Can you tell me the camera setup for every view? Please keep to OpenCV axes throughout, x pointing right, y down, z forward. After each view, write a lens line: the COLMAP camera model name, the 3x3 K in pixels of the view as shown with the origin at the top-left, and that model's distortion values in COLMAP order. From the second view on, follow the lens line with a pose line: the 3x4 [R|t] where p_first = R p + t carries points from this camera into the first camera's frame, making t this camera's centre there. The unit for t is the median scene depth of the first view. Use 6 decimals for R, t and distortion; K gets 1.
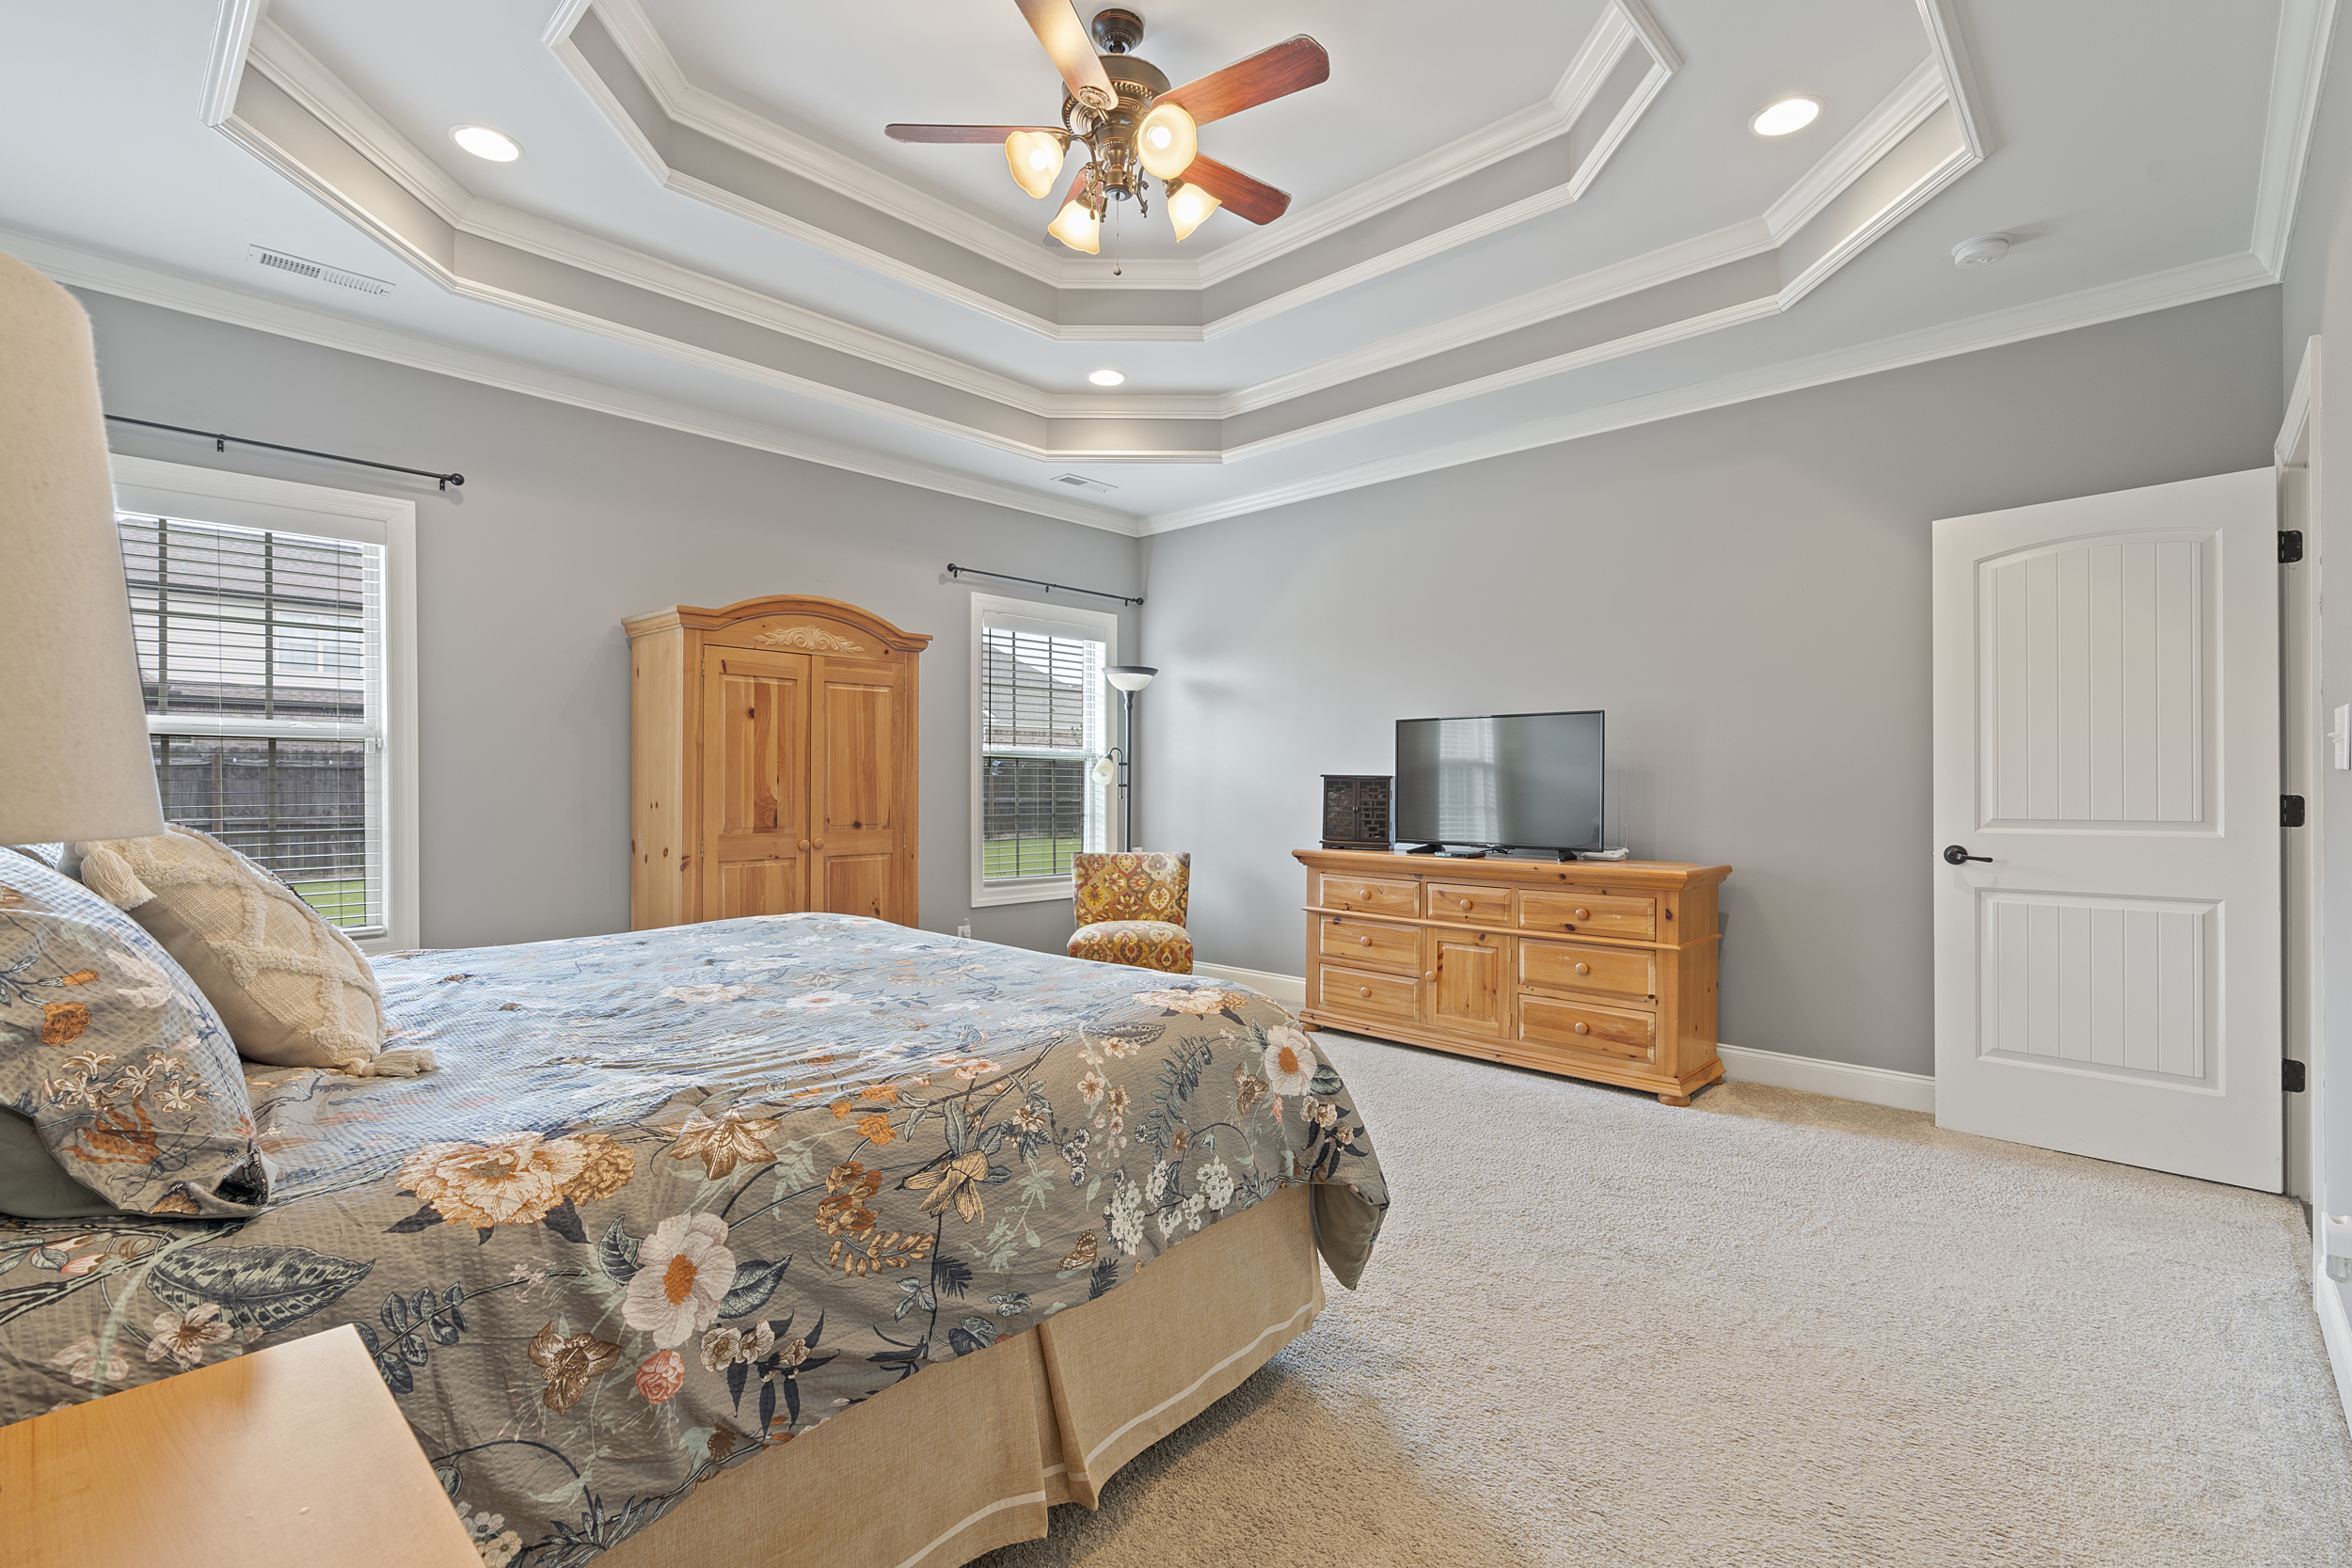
lens RADIAL K [[1058.6, 0, 1185.4], [0, 1058.6, 786.5], [0, 0, 1]] dist [-0.006430, 0.002009]
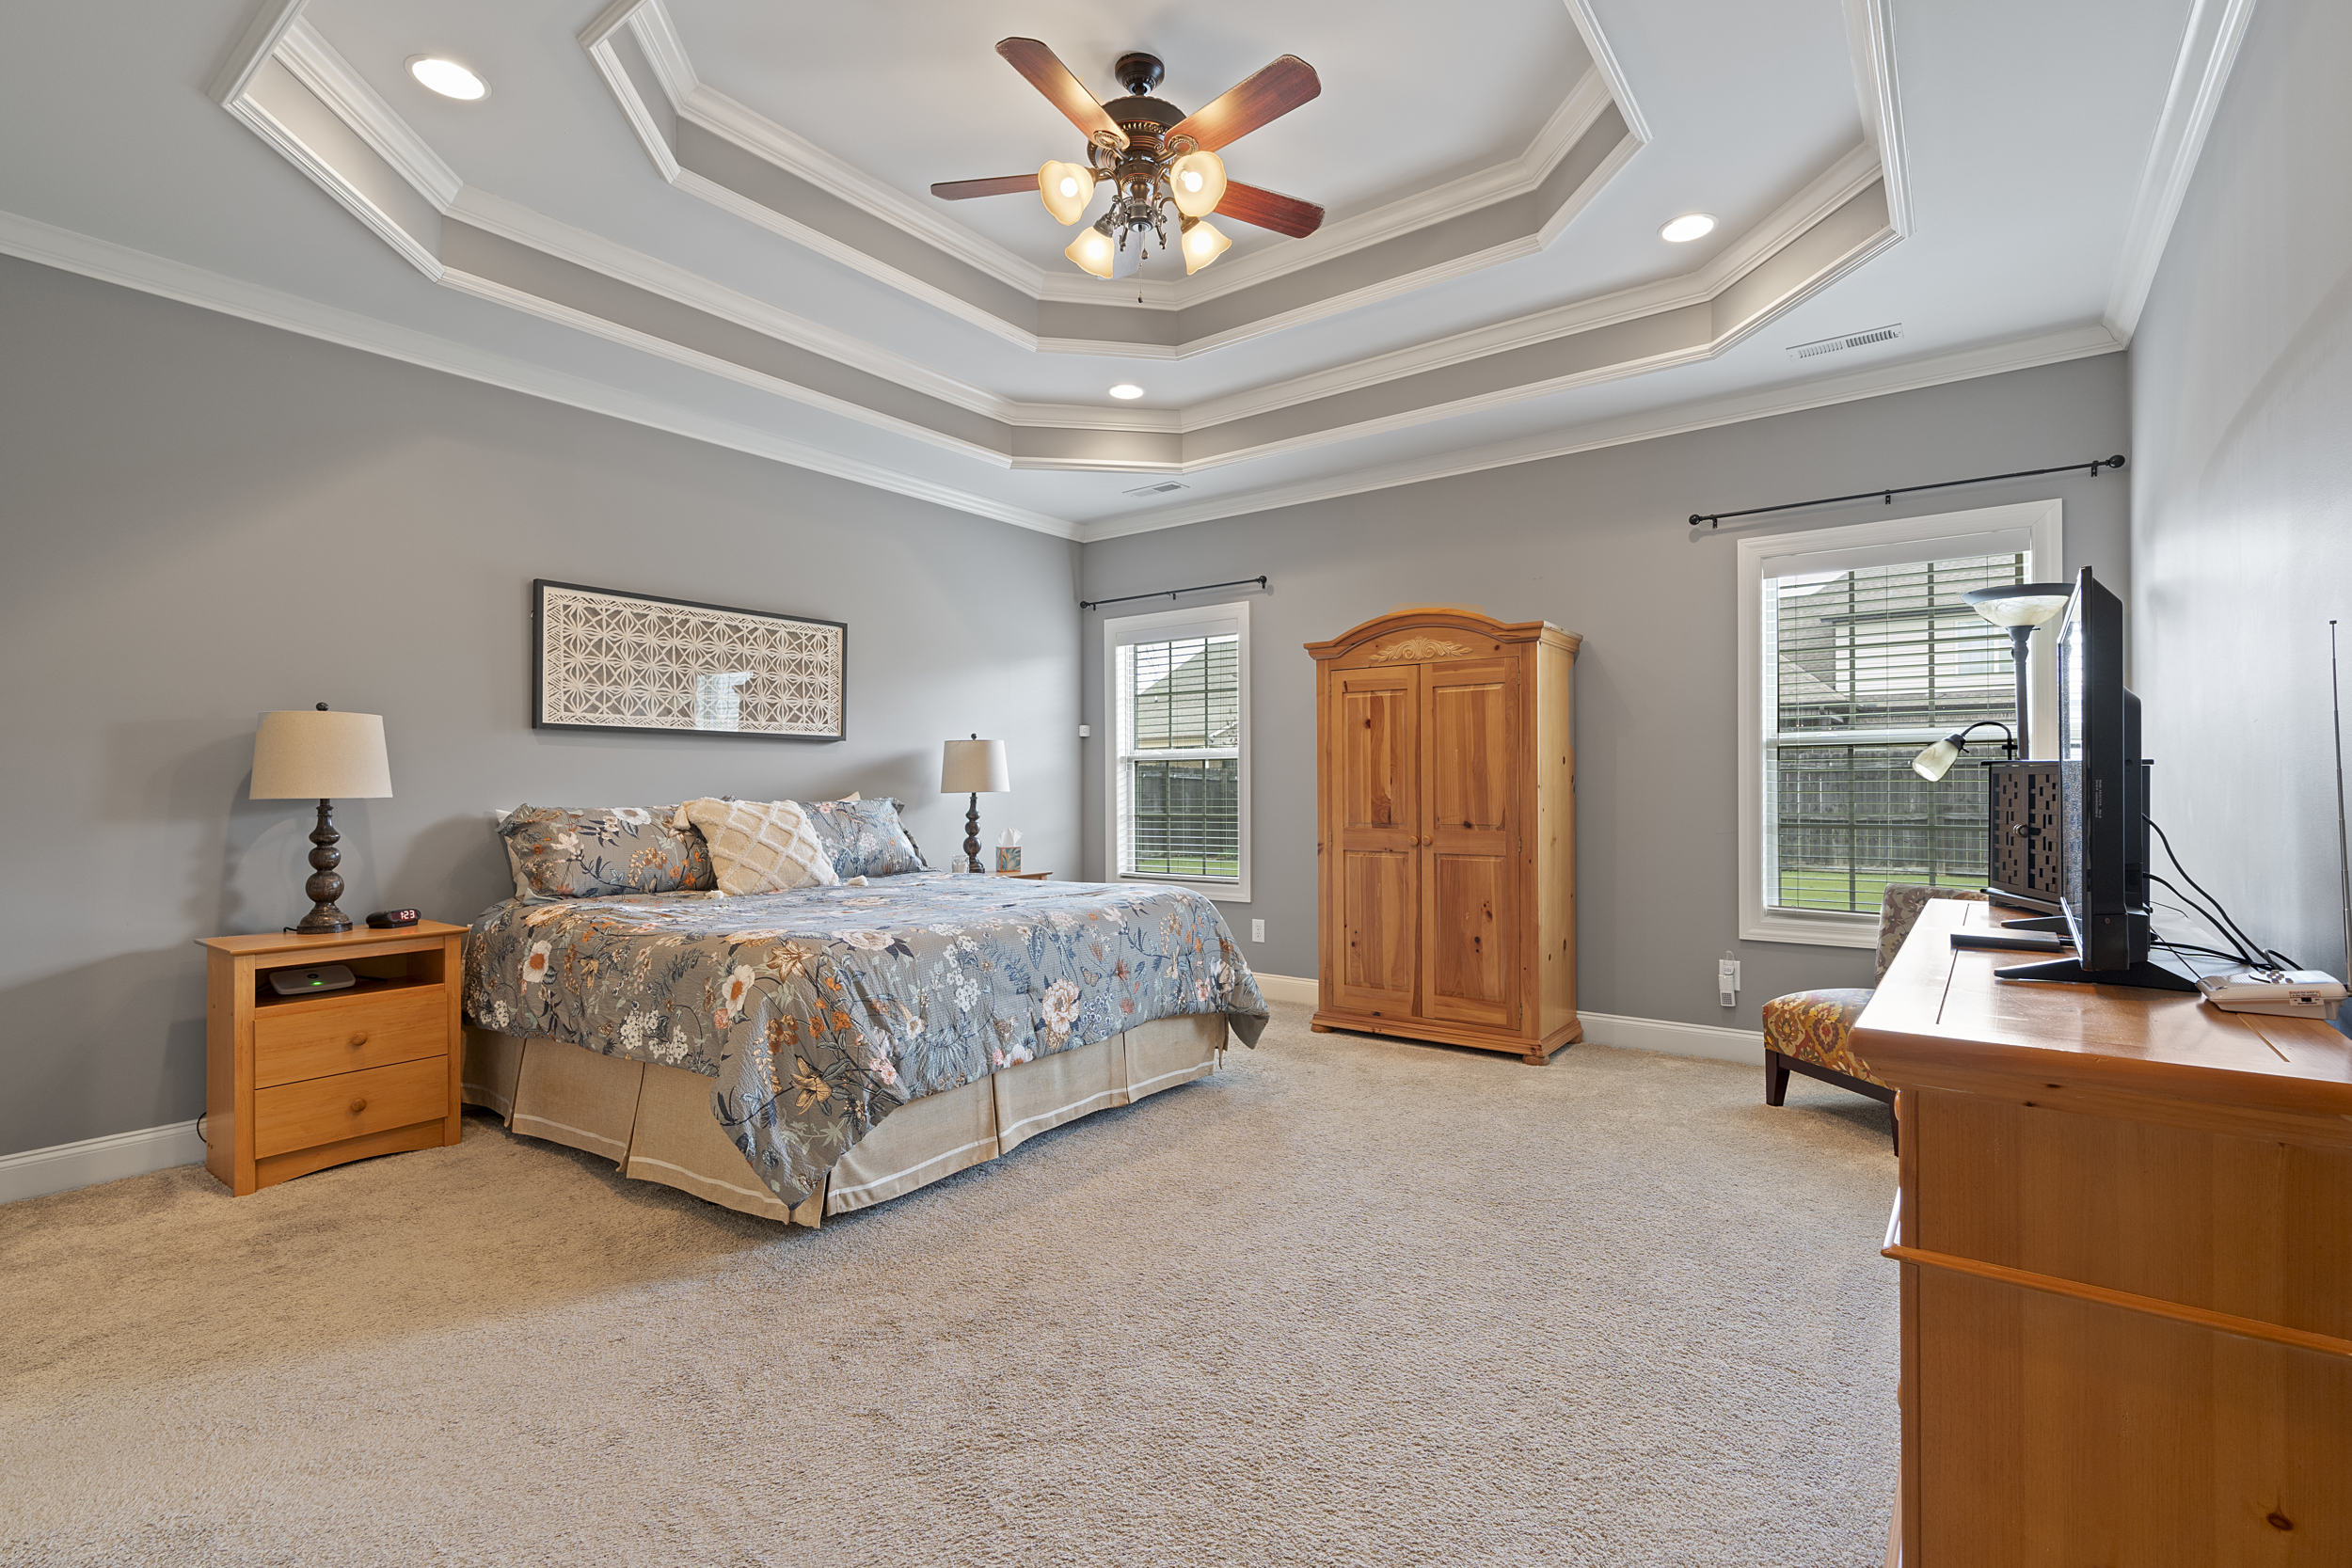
lens RADIAL K [[1058.6, 0, 1185.4], [0, 1058.6, 786.5], [0, 0, 1]] dist [-0.006430, 0.002009]
pose [[0.121535, -0.002165, -0.992585, 0.701953], [0.003065, 0.999994, -0.001806, 0.000822], [0.992582, -0.002823, 0.121541, 0.652323]]
